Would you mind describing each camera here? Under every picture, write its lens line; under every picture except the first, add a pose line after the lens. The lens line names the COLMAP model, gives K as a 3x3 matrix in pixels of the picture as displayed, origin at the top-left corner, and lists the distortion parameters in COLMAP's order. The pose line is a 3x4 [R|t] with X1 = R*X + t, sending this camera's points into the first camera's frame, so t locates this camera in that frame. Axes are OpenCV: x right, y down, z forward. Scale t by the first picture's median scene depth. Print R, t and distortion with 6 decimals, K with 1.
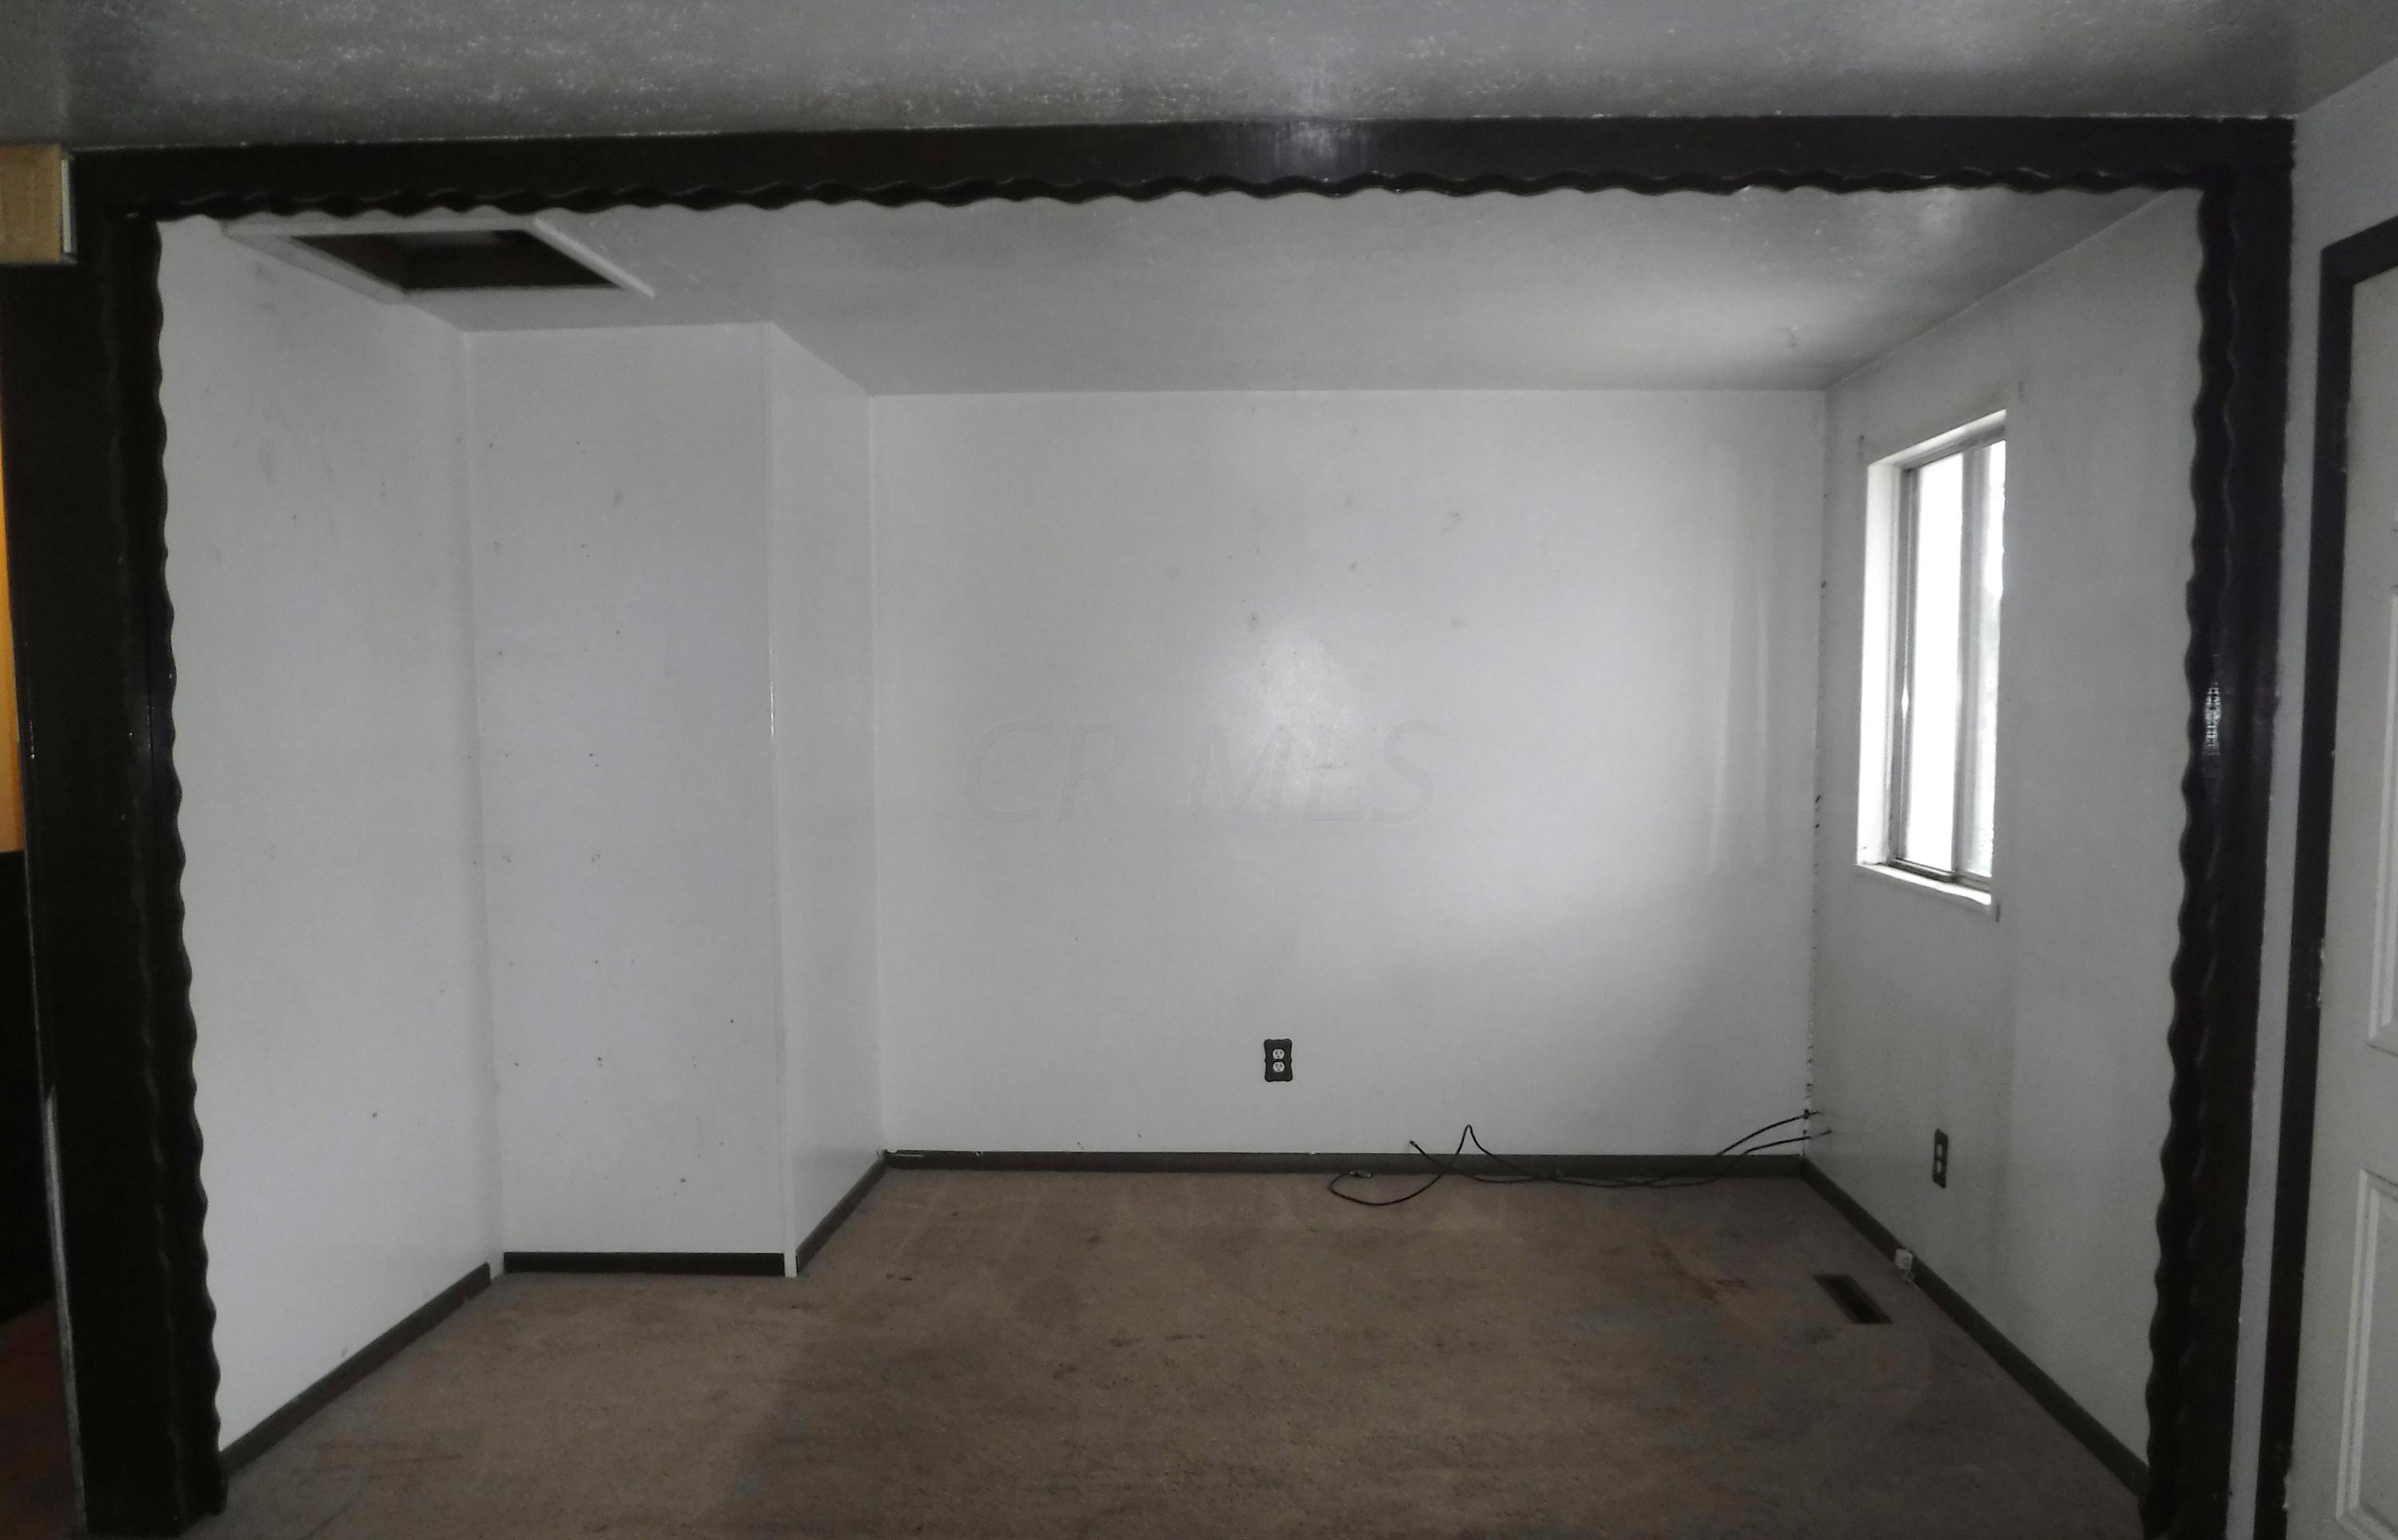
lens RADIAL K [[1998.4, 0, 1206.9], [0, 1998.4, 856.0], [0, 0, 1]] dist [-0.053366, 0.001762]
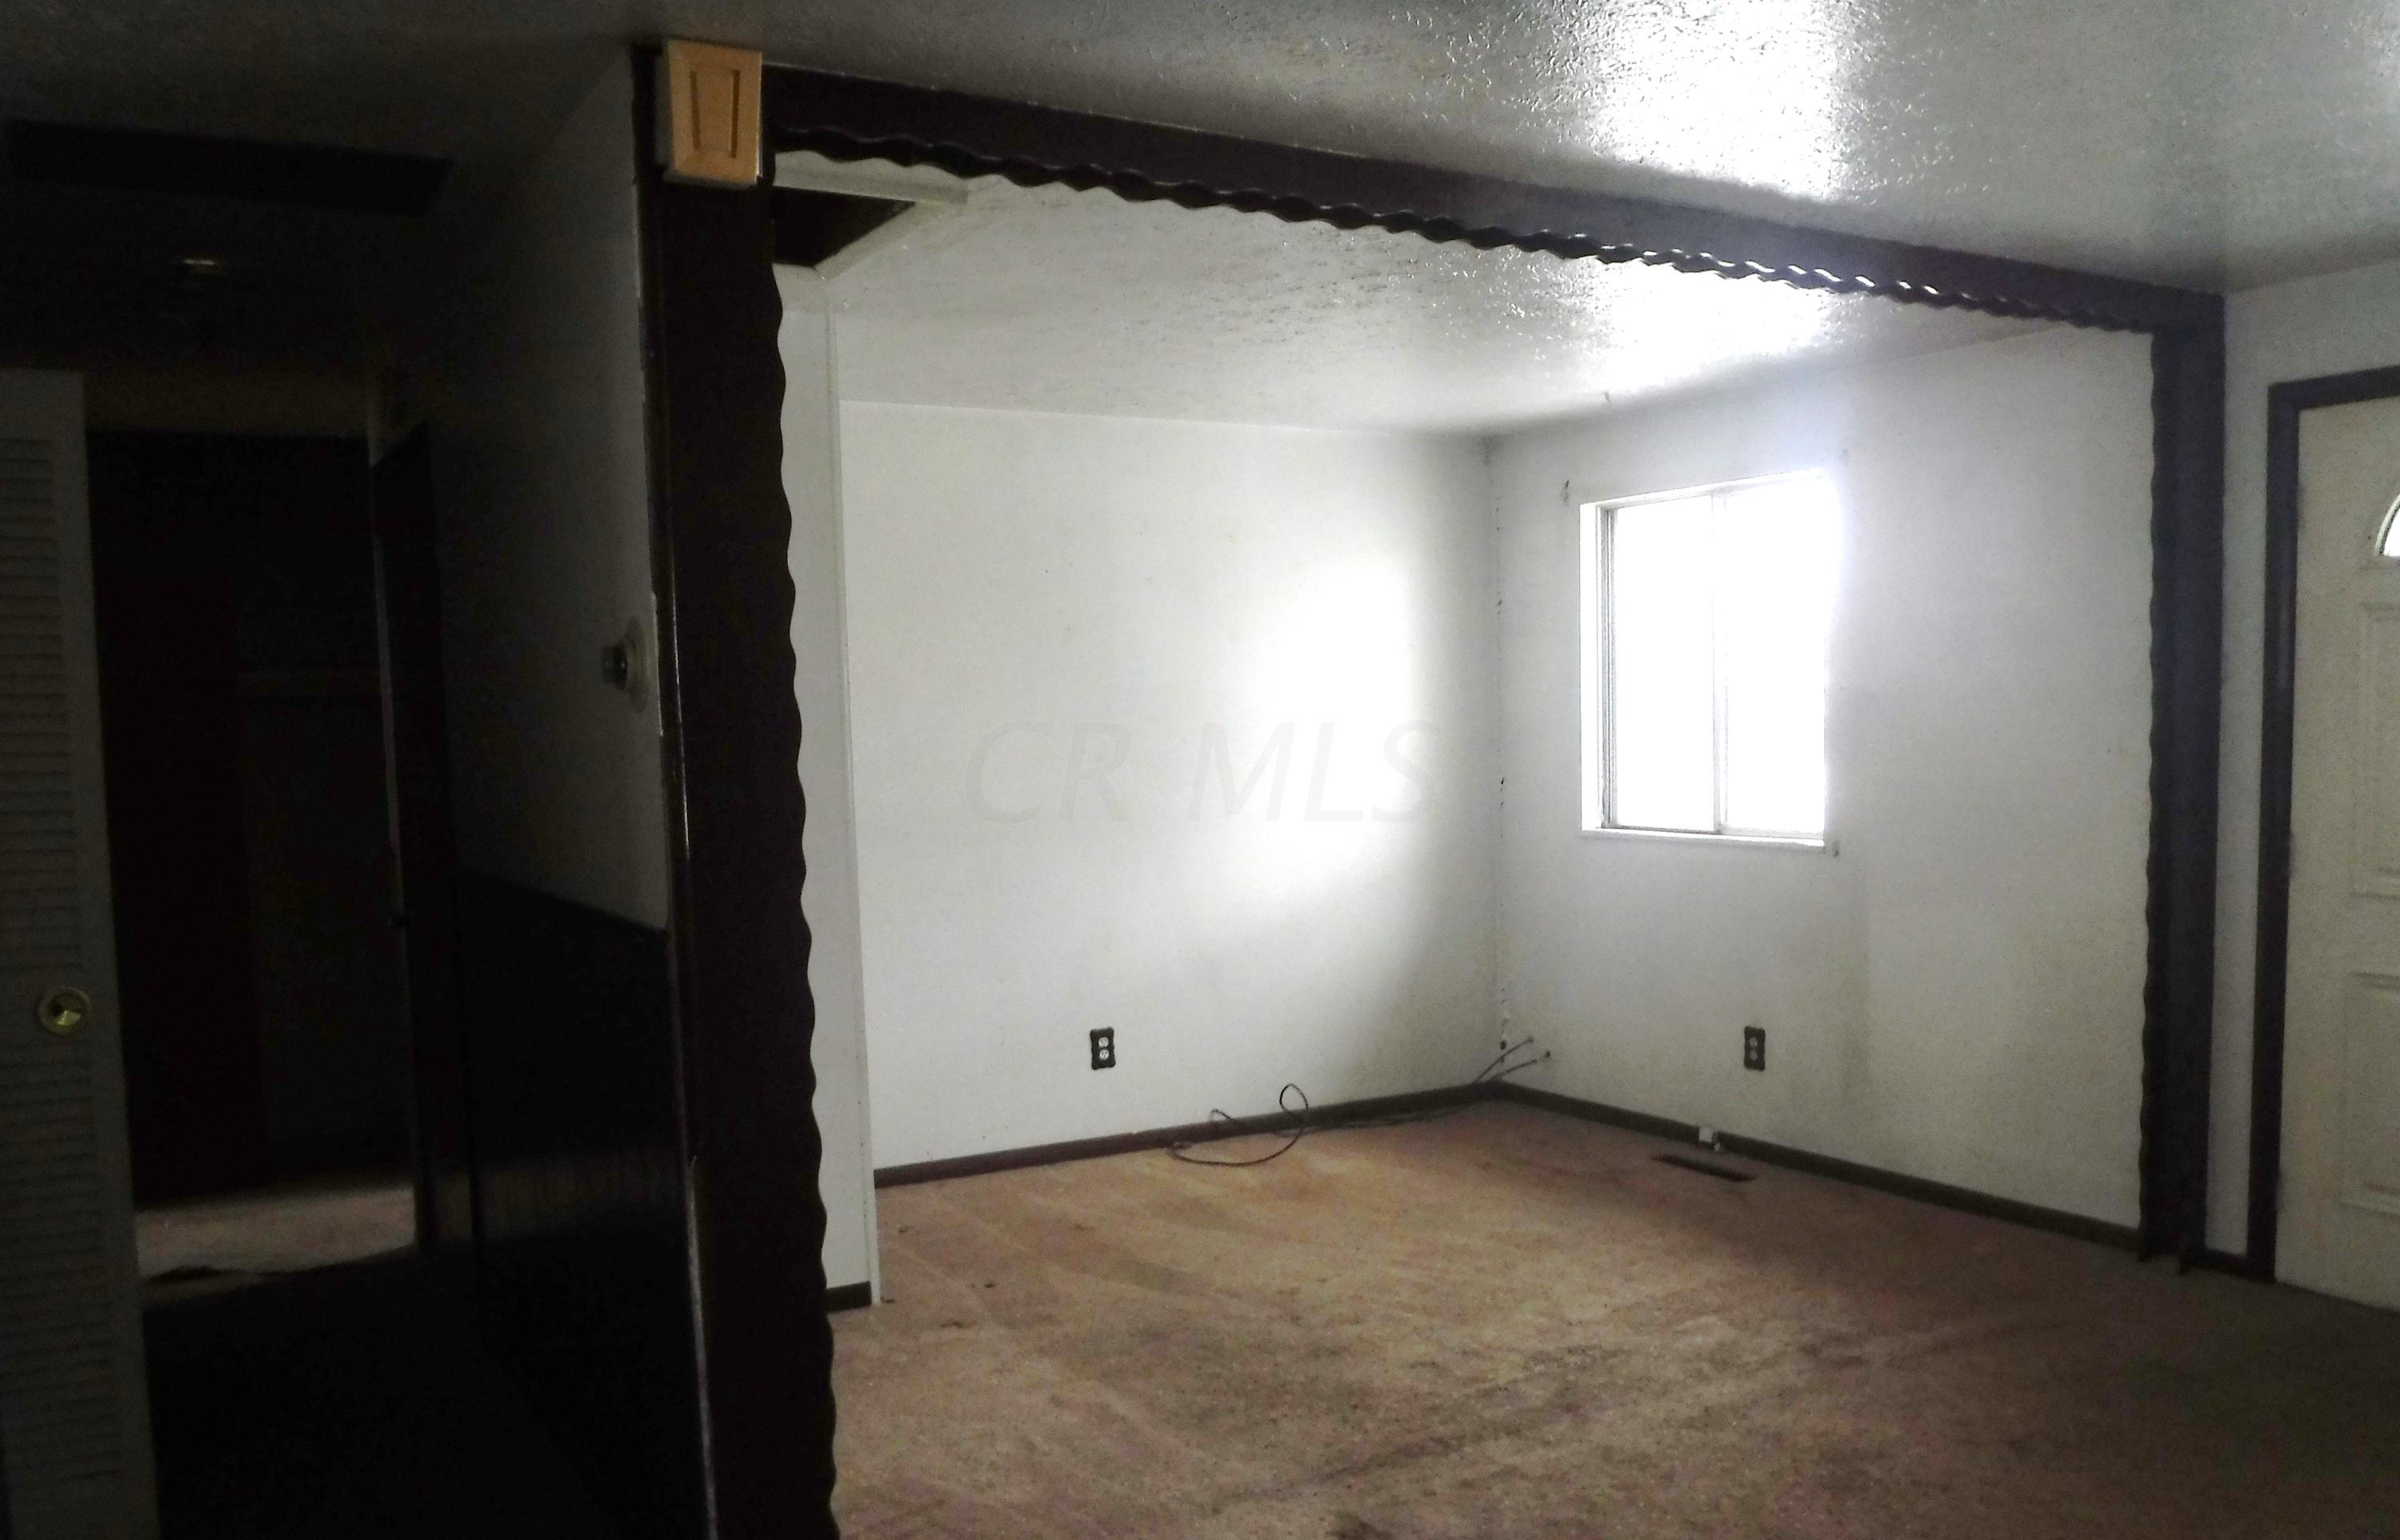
lens RADIAL K [[2000.2, 0, 1207.9], [0, 2000.2, 856.1], [0, 0, 1]] dist [-0.053366, 0.001762]
pose [[0.835229, -0.051836, 0.547454, -0.605648], [0.061804, 0.998088, 0.000213, 0.005300], [-0.546418, 0.033657, 0.836836, 0.103868]]
